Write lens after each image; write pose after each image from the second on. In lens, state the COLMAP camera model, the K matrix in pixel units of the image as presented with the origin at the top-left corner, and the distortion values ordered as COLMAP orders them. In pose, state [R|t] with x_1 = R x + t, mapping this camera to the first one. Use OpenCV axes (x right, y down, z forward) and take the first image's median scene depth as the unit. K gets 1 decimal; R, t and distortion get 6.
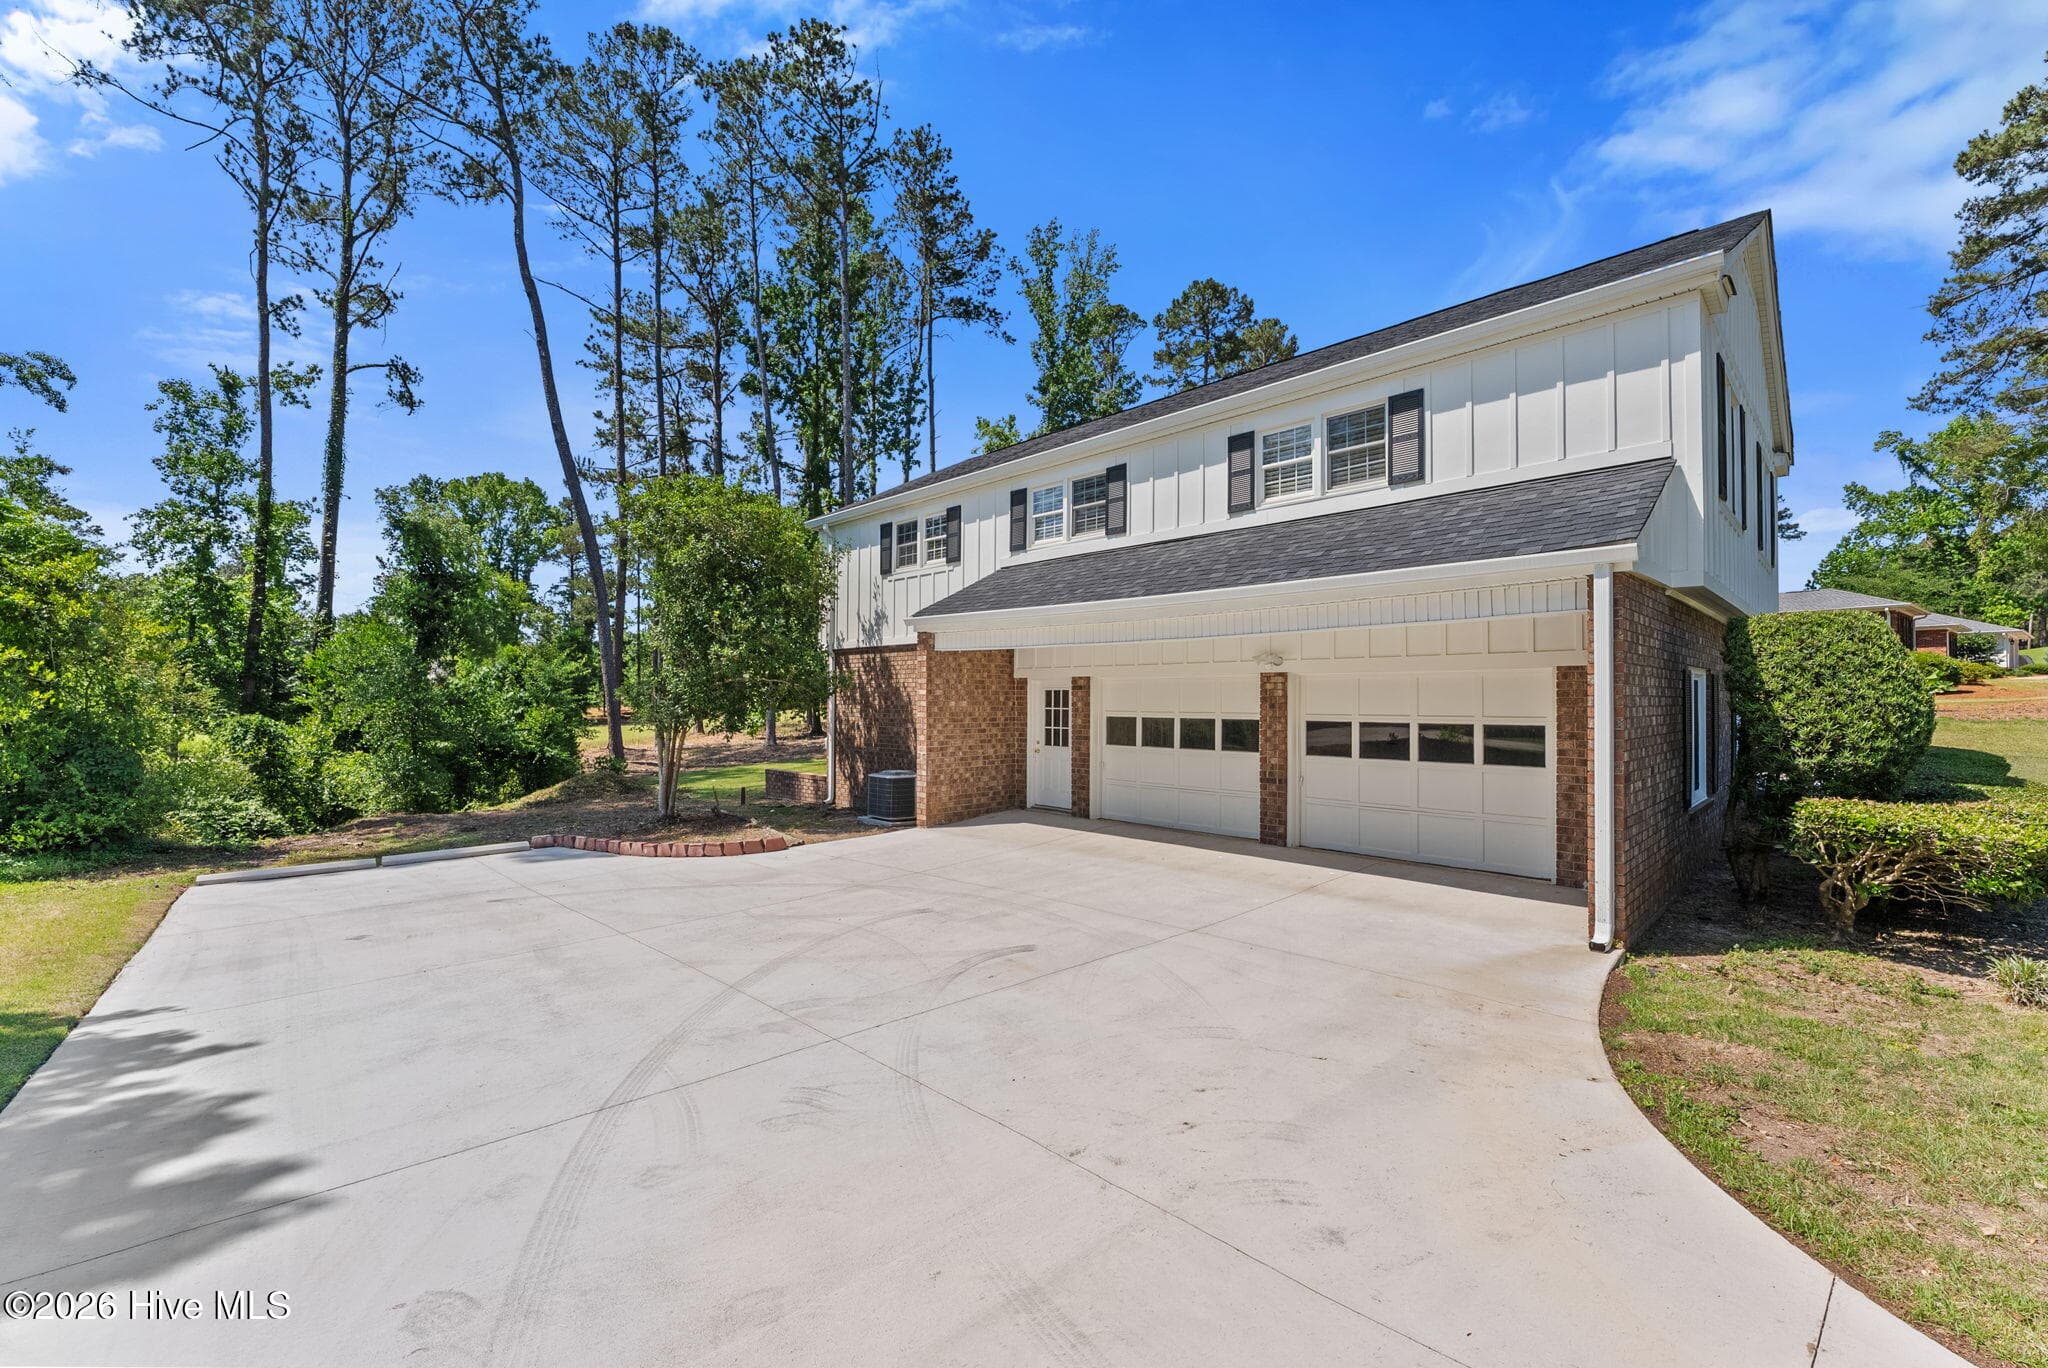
lens RADIAL K [[843.0, 0, 1018.4], [0, 843.0, 688.4], [0, 0, 1]] dist [0.000913, 0.000475]
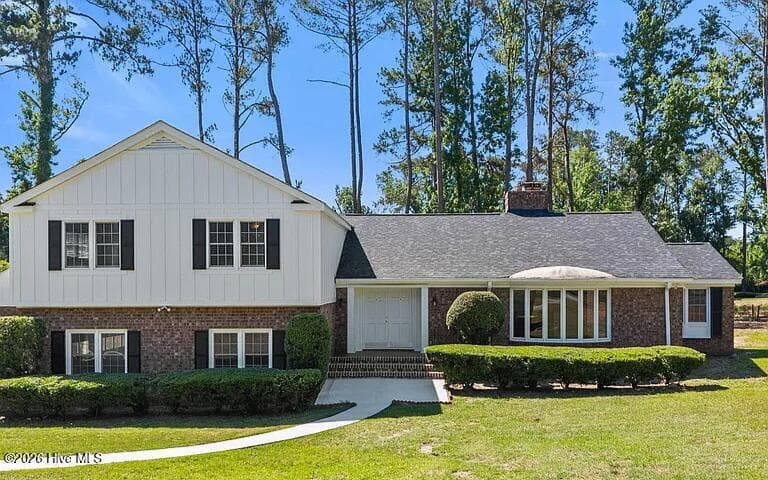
lens RADIAL K [[701.3, 0, 368.8], [0, 701.3, 281.4], [0, 0, 1]] dist [0.059354, 0.000376]
pose [[0.667588, -0.009342, -0.744472, 0.582276], [0.015495, 0.999879, 0.001348, -0.031450], [0.744370, -0.012436, 0.667652, 0.036615]]
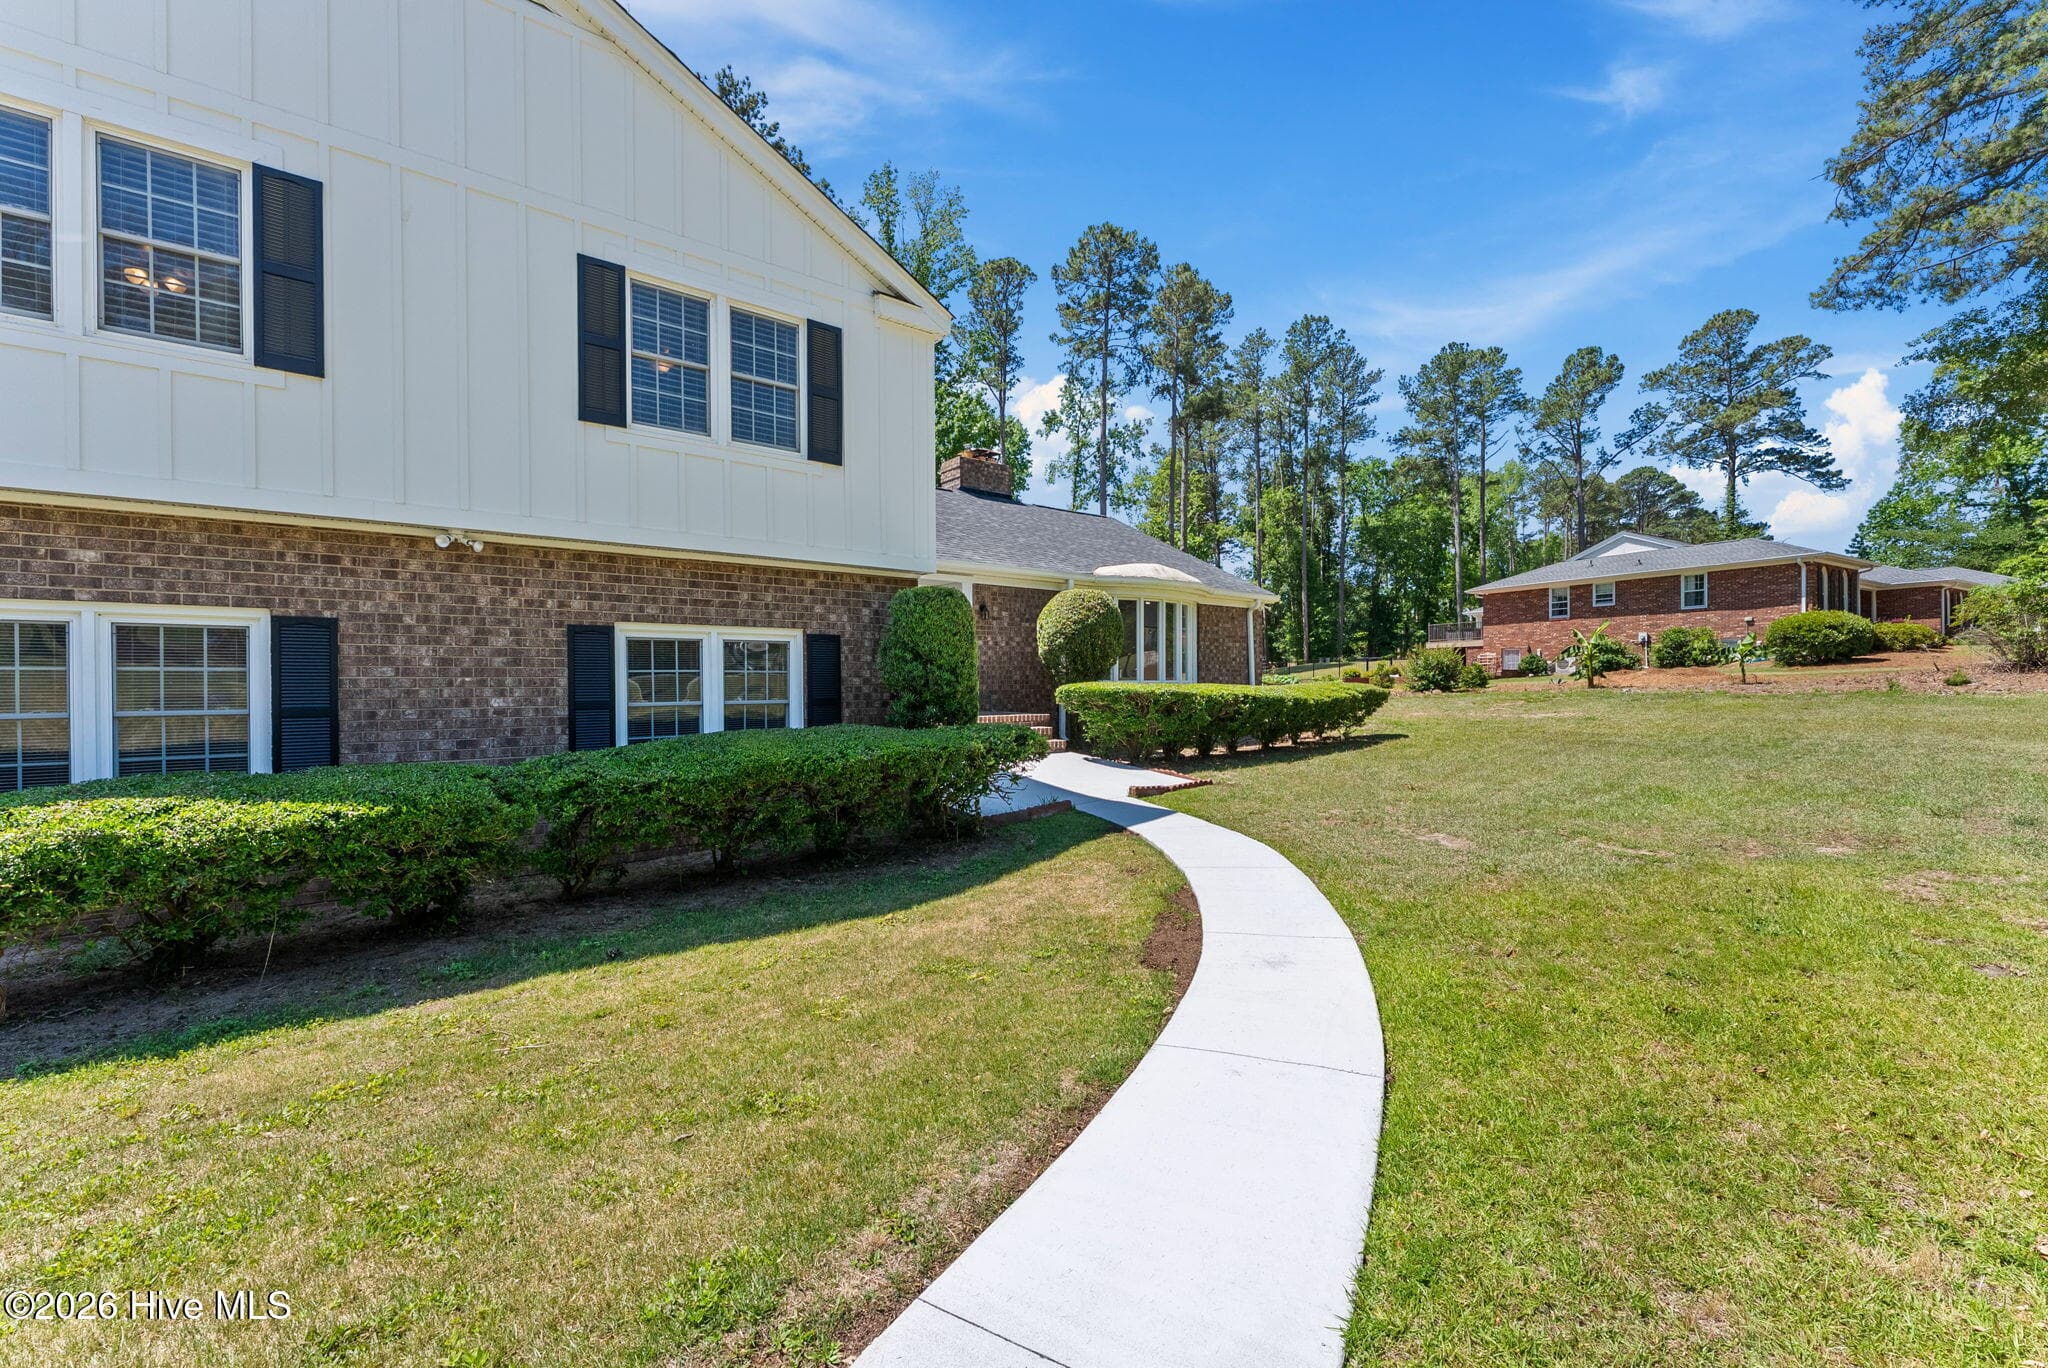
lens RADIAL K [[843.0, 0, 1018.4], [0, 843.0, 688.4], [0, 0, 1]] dist [0.000913, 0.000475]
pose [[0.994519, -0.008828, -0.104186, 0.299211], [0.010558, 0.999815, 0.016070, 0.006580], [0.104025, -0.017082, 0.994428, 0.093868]]
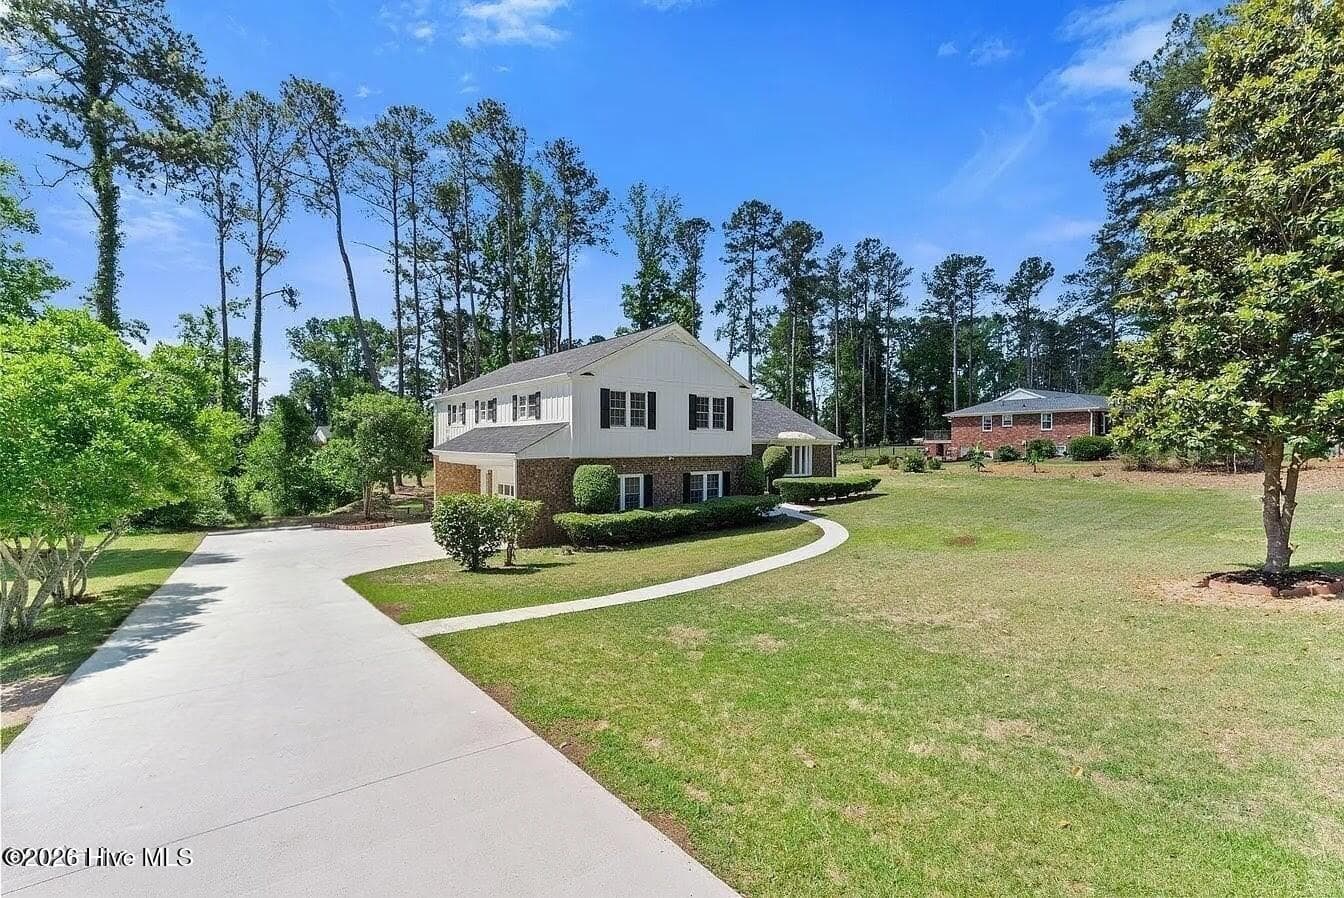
lens RADIAL K [[602.3, 0, 666.9], [0, 602.3, 454.5], [0, 0, 1]] dist [0.000434, 0.000264]
pose [[0.994867, 0.000099, -0.101190, 0.238393], [0.002837, 0.999579, 0.028877, -0.033637], [0.101151, -0.029016, 0.994448, -0.262193]]
